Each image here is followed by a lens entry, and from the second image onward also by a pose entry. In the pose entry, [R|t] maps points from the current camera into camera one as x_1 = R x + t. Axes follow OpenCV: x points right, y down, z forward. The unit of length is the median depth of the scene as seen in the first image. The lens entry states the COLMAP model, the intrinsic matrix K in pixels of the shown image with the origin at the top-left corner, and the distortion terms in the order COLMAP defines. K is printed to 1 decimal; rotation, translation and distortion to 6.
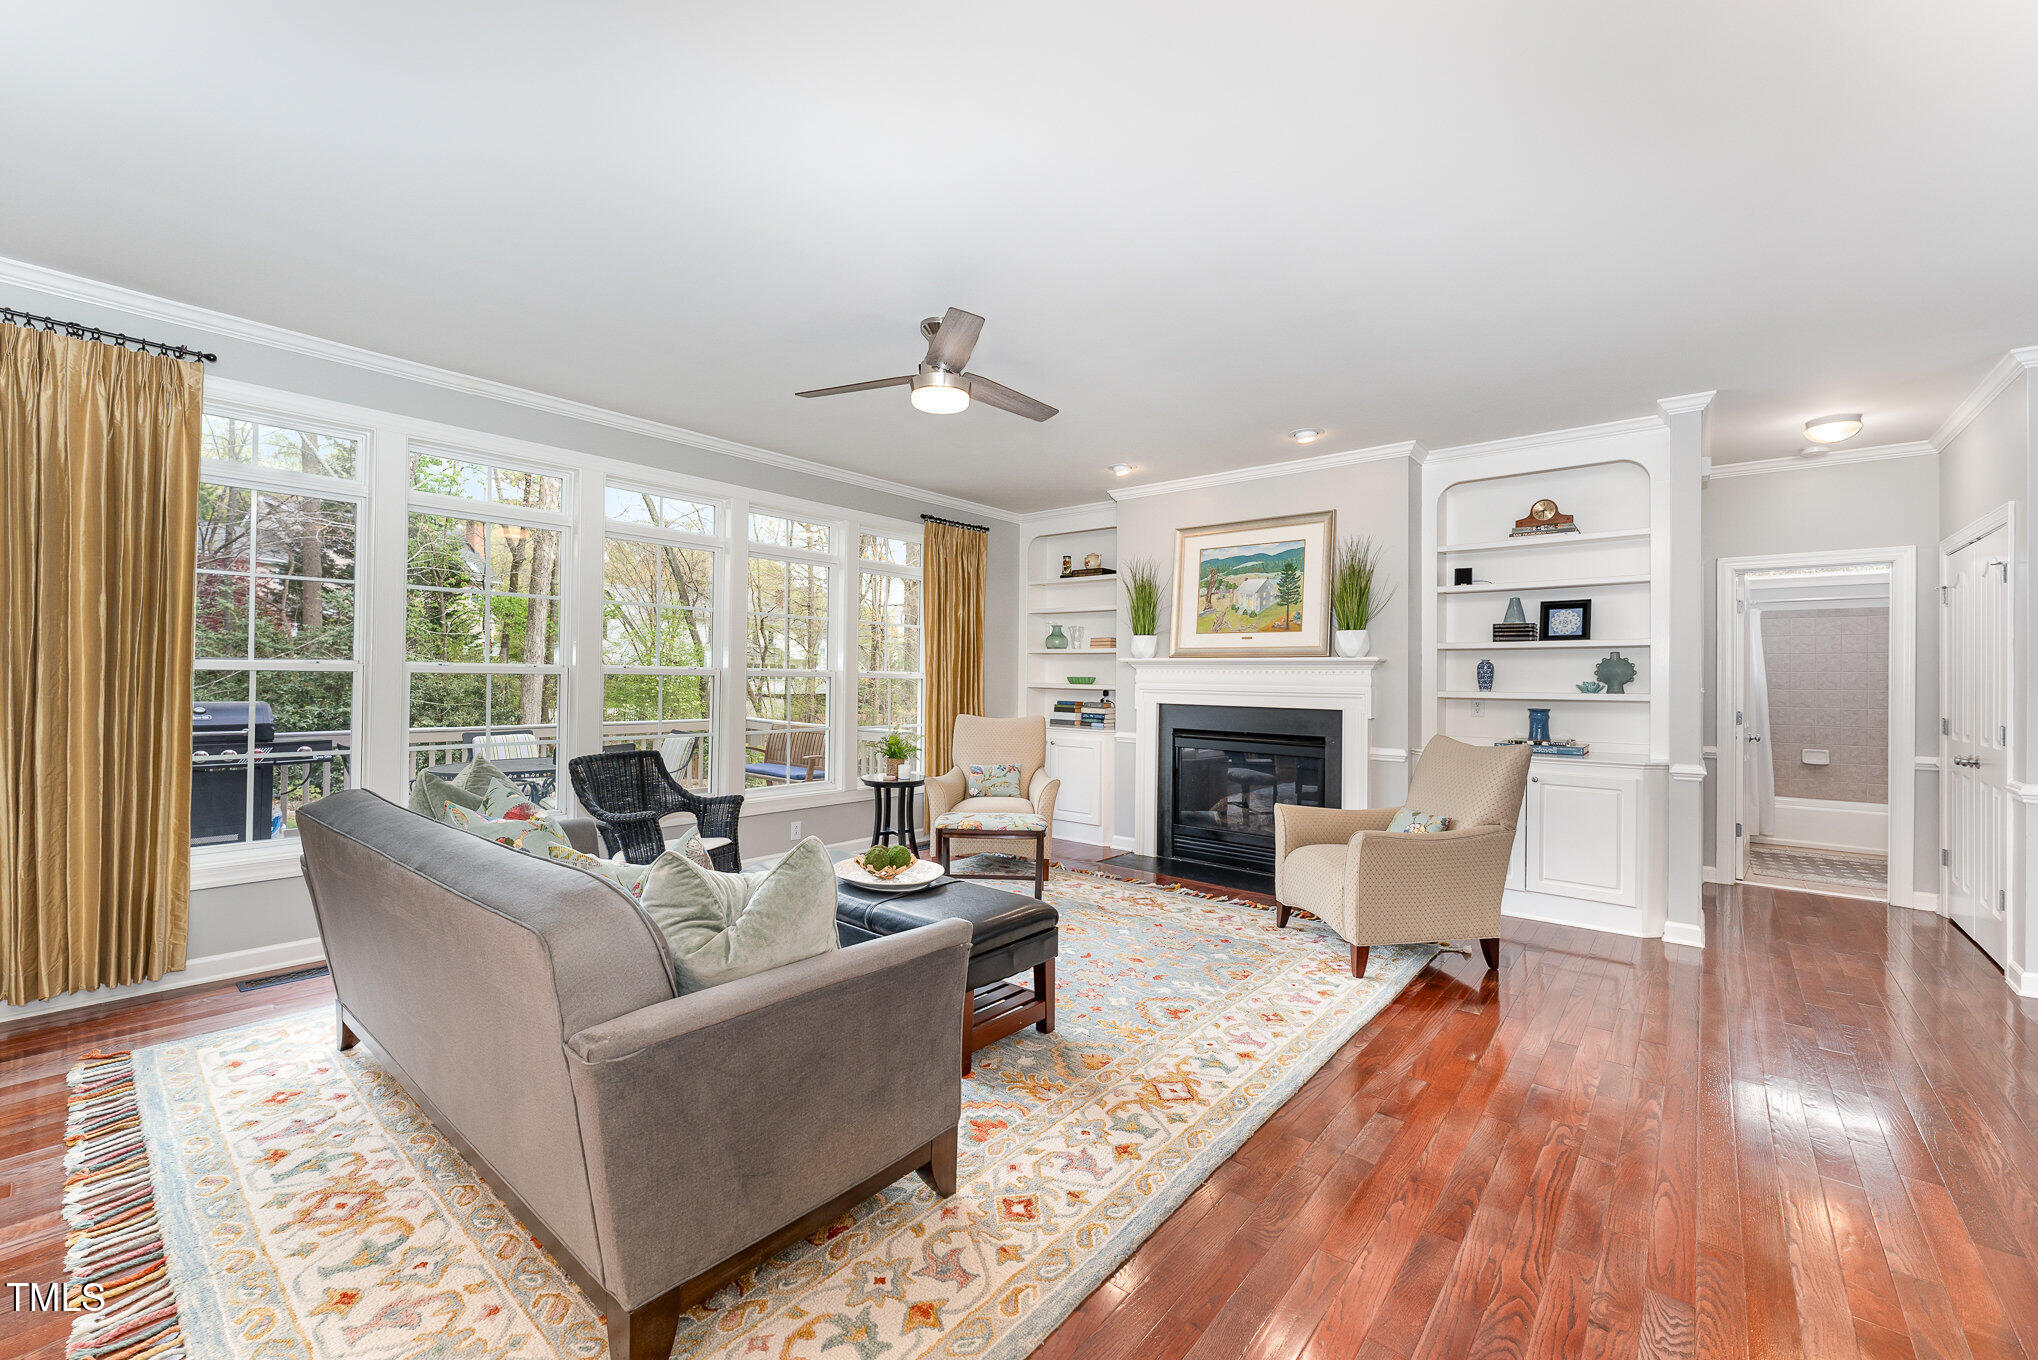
lens RADIAL K [[811.2, 0, 1018.5], [0, 811.2, 674.7], [0, 0, 1]] dist [0.000339, 0.000196]
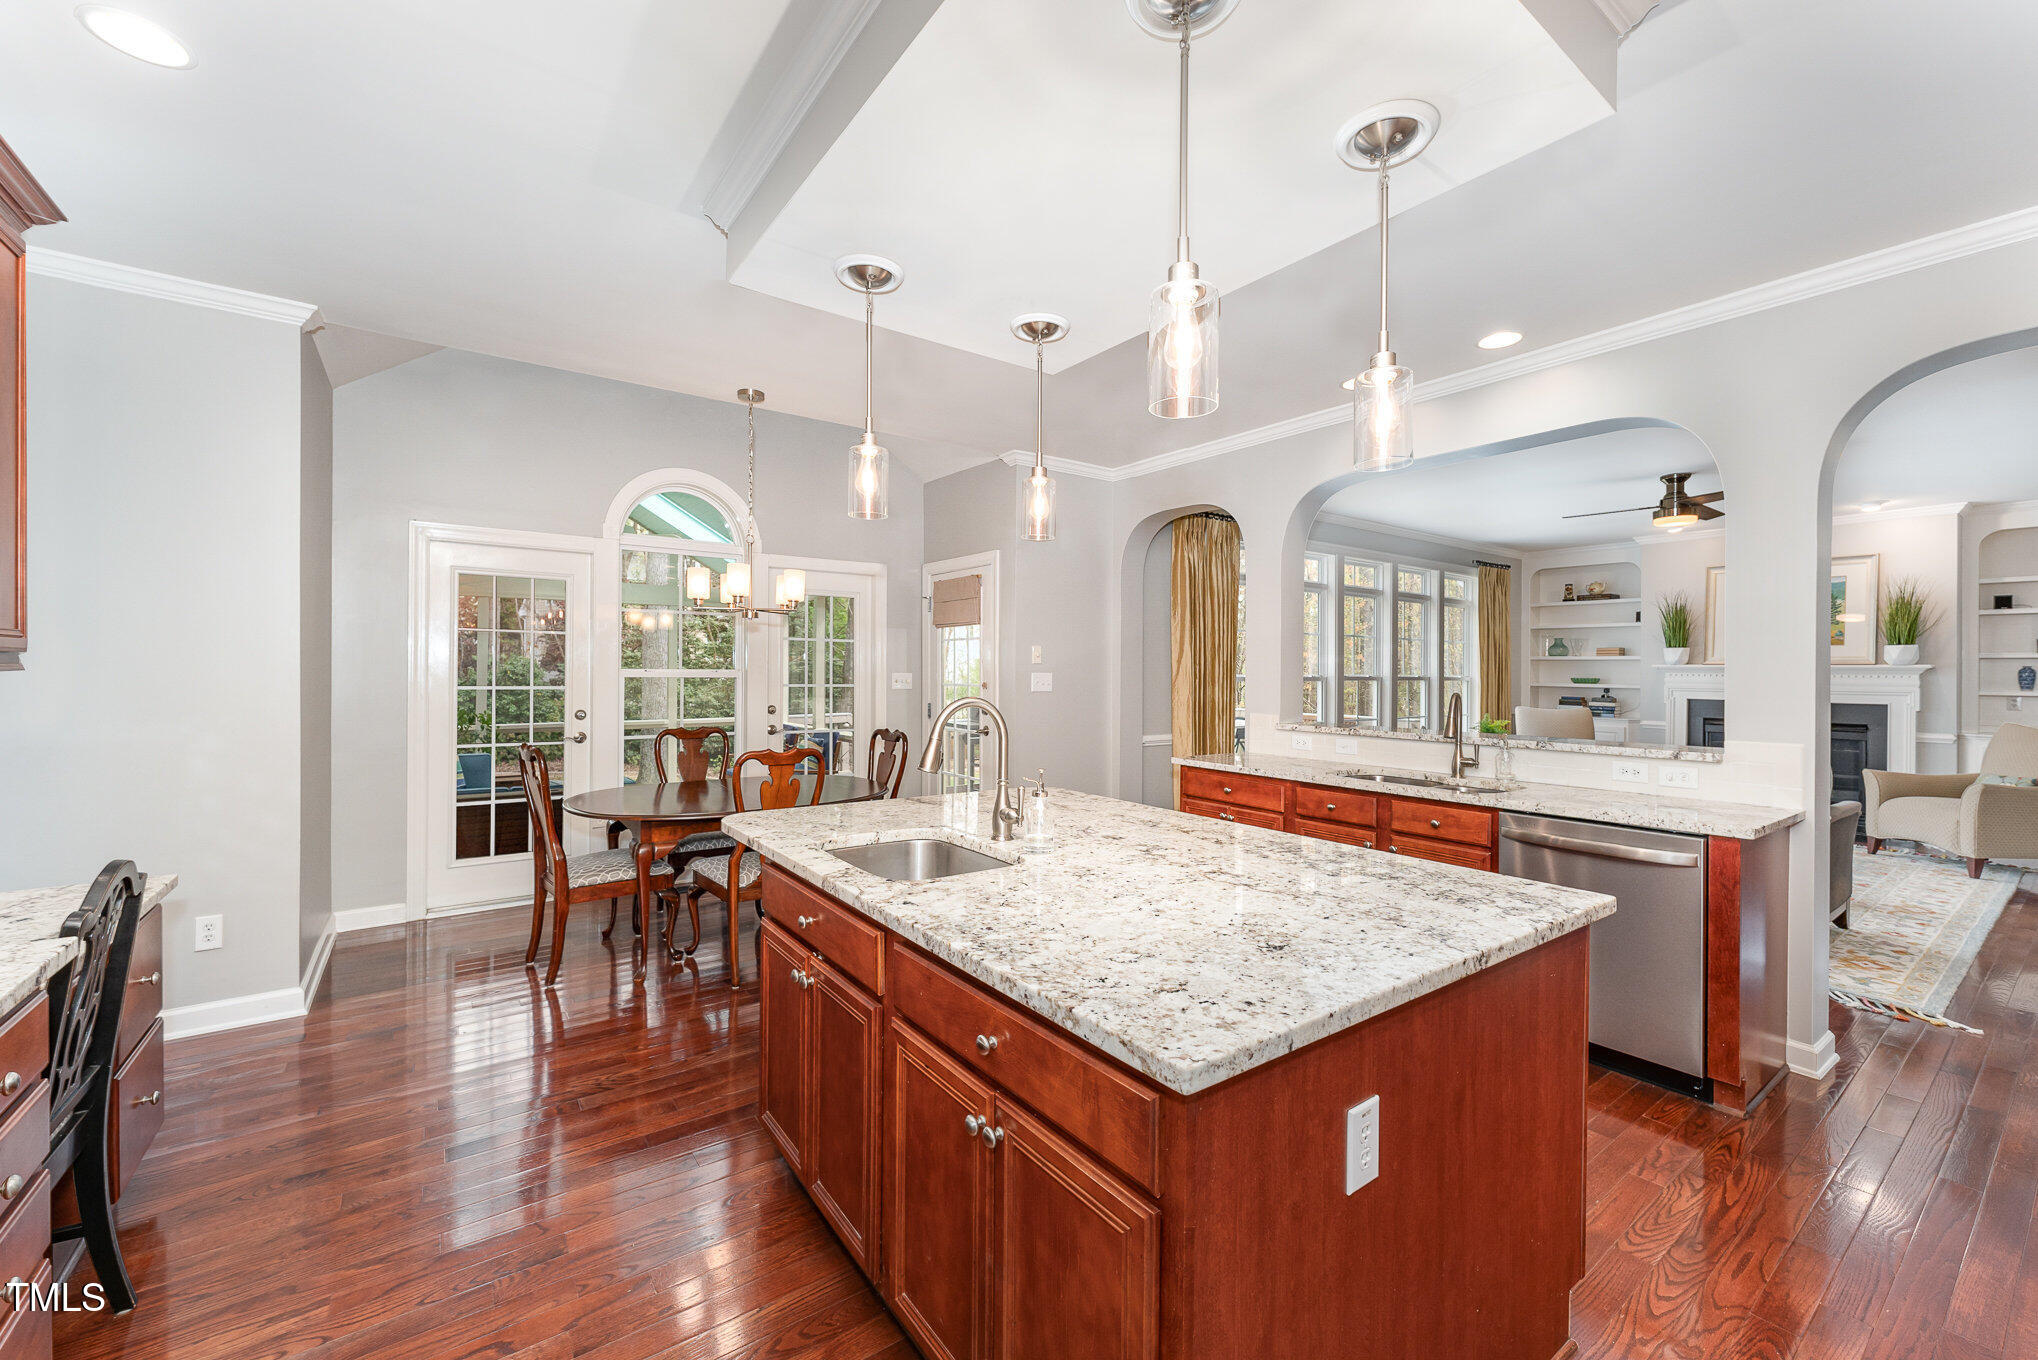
lens RADIAL K [[811.2, 0, 1017.9], [0, 811.2, 681.8], [0, 0, 1]] dist [0.000339, 0.000196]
pose [[0.971442, -0.005643, -0.237209, -0.675589], [0.010727, 0.999739, 0.020148, -0.036823], [0.237034, -0.022117, 0.971250, -0.637389]]
